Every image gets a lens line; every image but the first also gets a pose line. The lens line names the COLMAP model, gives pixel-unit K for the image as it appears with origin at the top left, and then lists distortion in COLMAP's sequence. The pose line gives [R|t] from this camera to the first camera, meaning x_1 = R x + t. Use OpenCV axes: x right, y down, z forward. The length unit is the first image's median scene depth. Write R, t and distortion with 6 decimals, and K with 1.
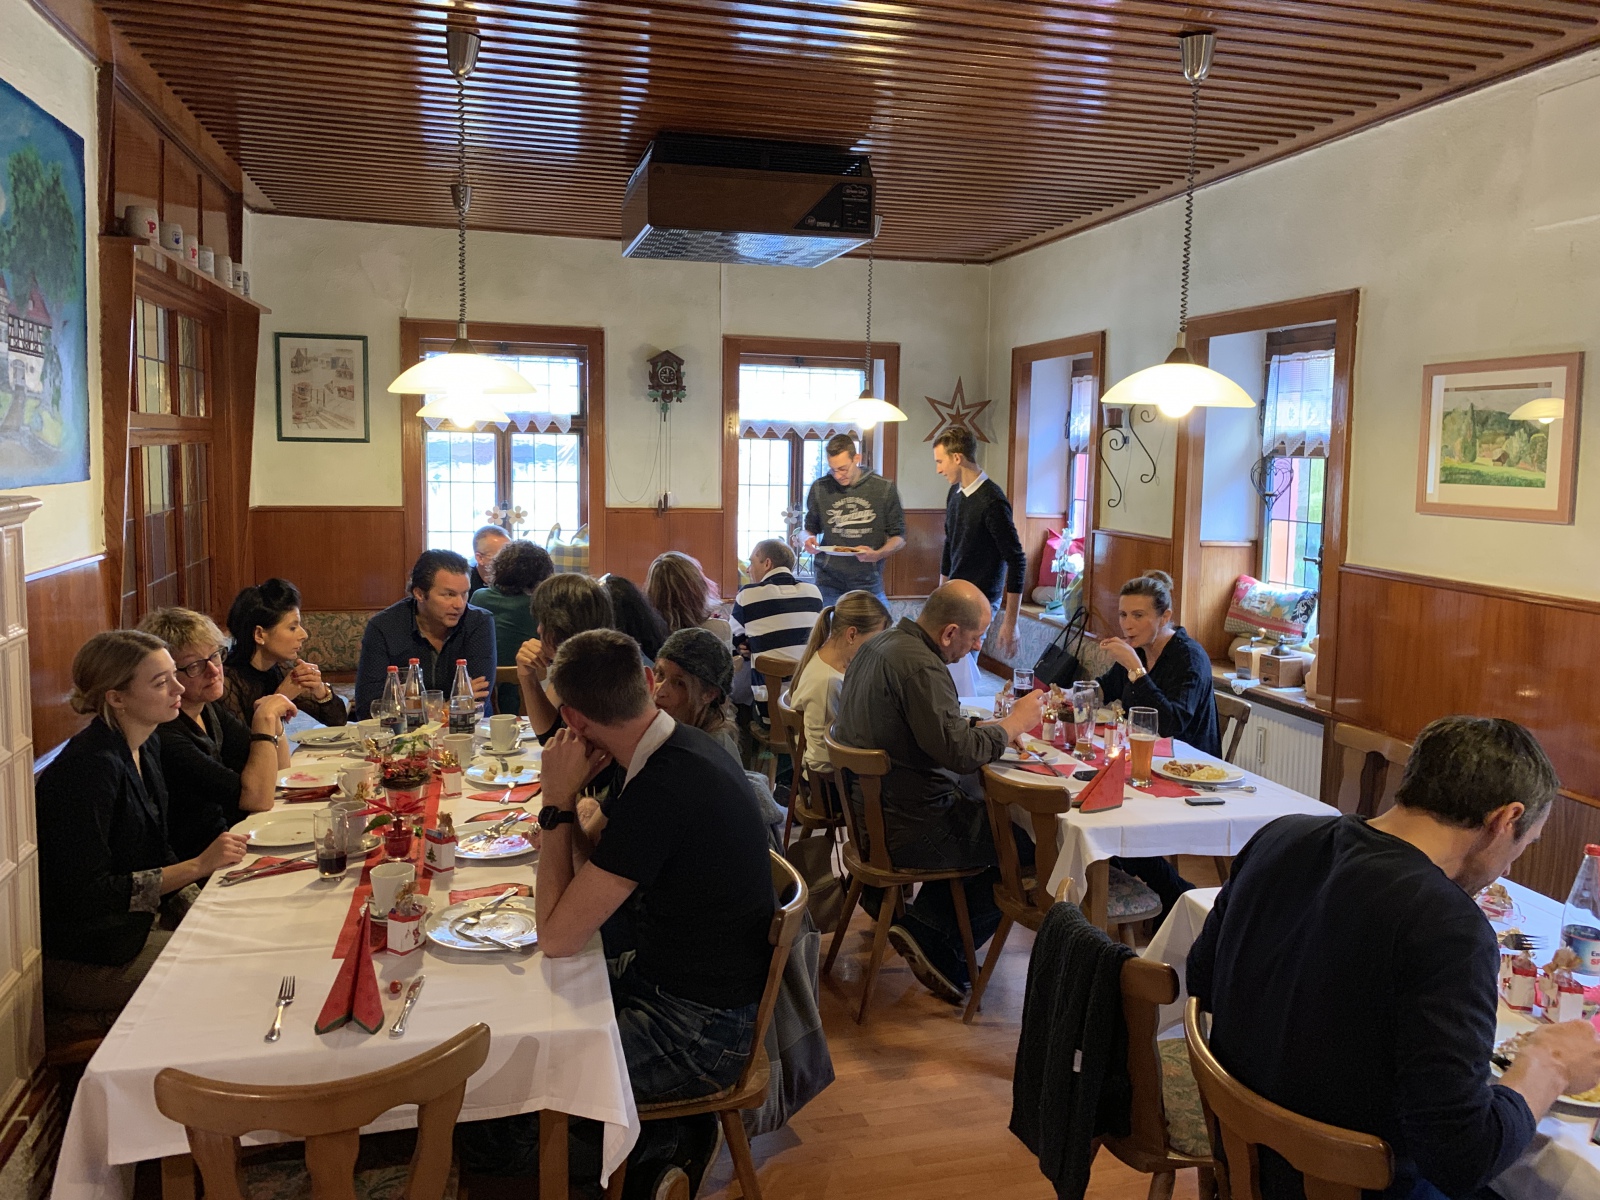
lens RADIAL K [[1249.6, 0, 800.0], [0, 1249.6, 600.0], [0, 0, 1]] dist [0.004382, 0.002392]
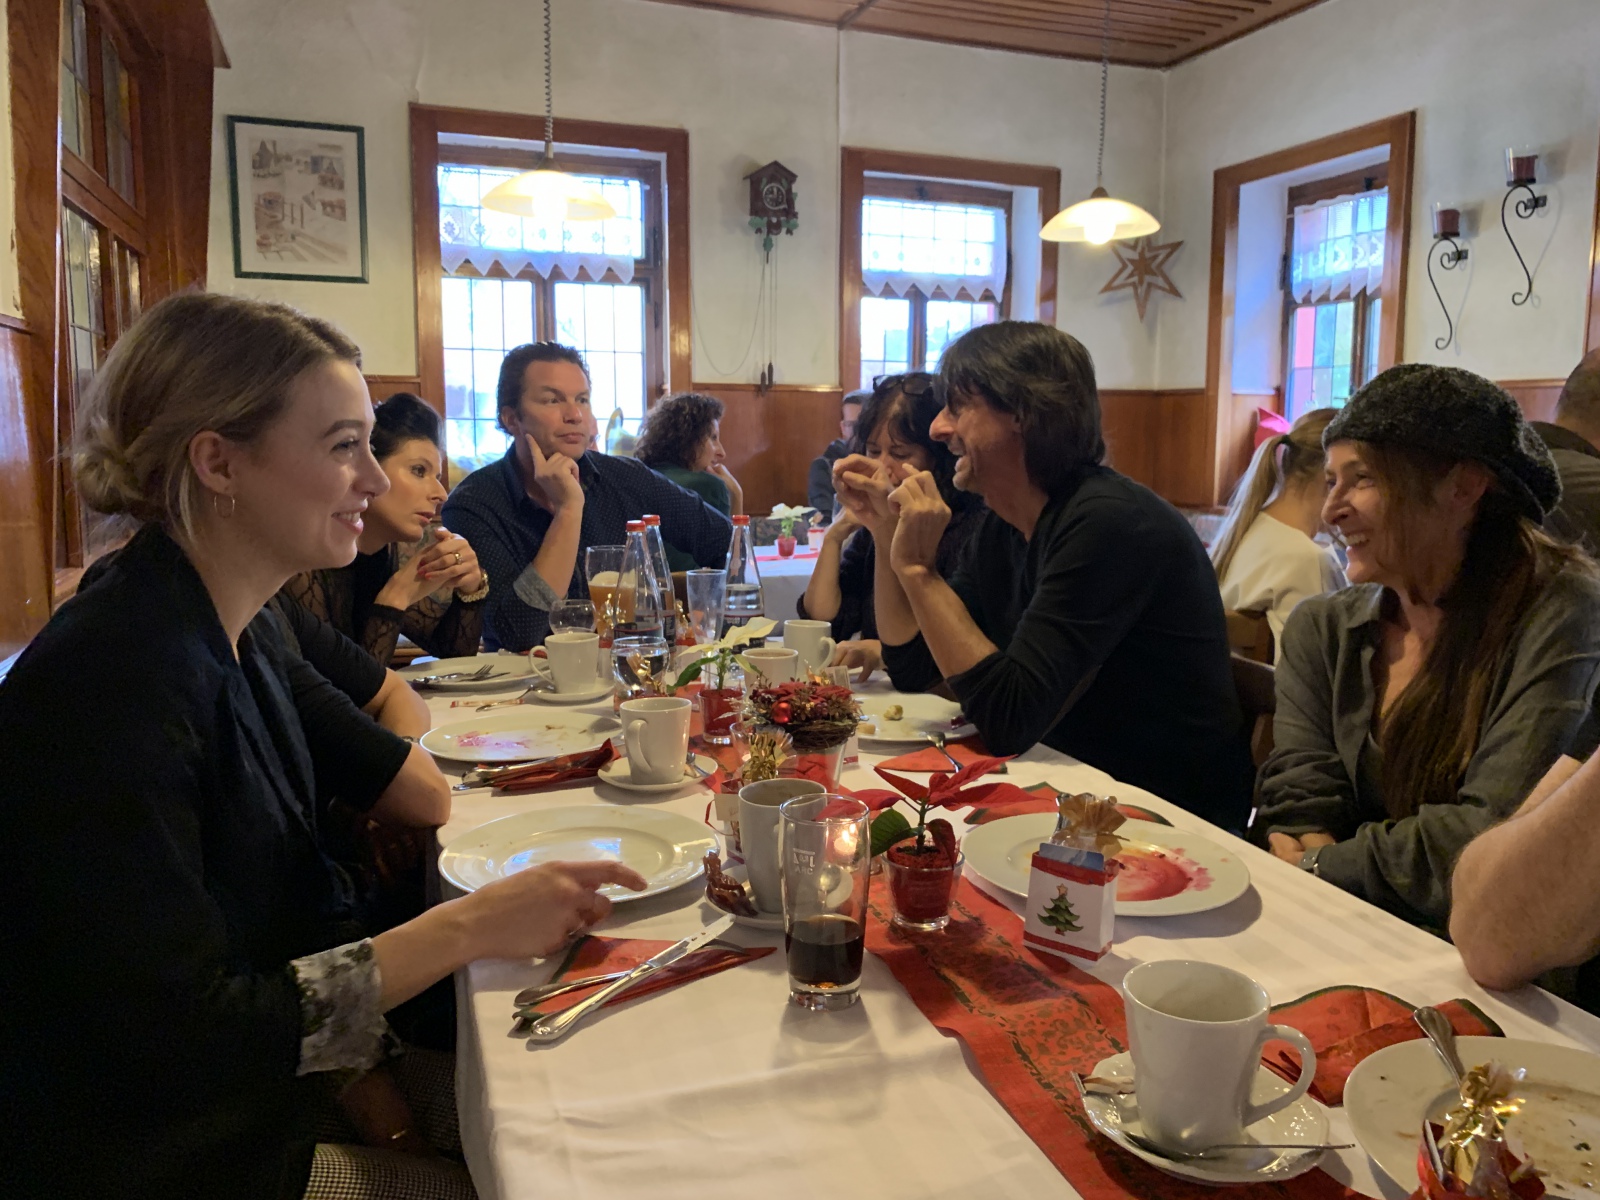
lens RADIAL K [[1294.1, 0, 796.9], [0, 1294.1, 571.1], [0, 0, 1]] dist [-0.001480, 0.004527]
pose [[0.996535, -0.028372, 0.078180, -0.157549], [0.028827, 0.999573, -0.004703, 0.041379], [-0.078013, 0.006940, 0.996928, 0.250210]]
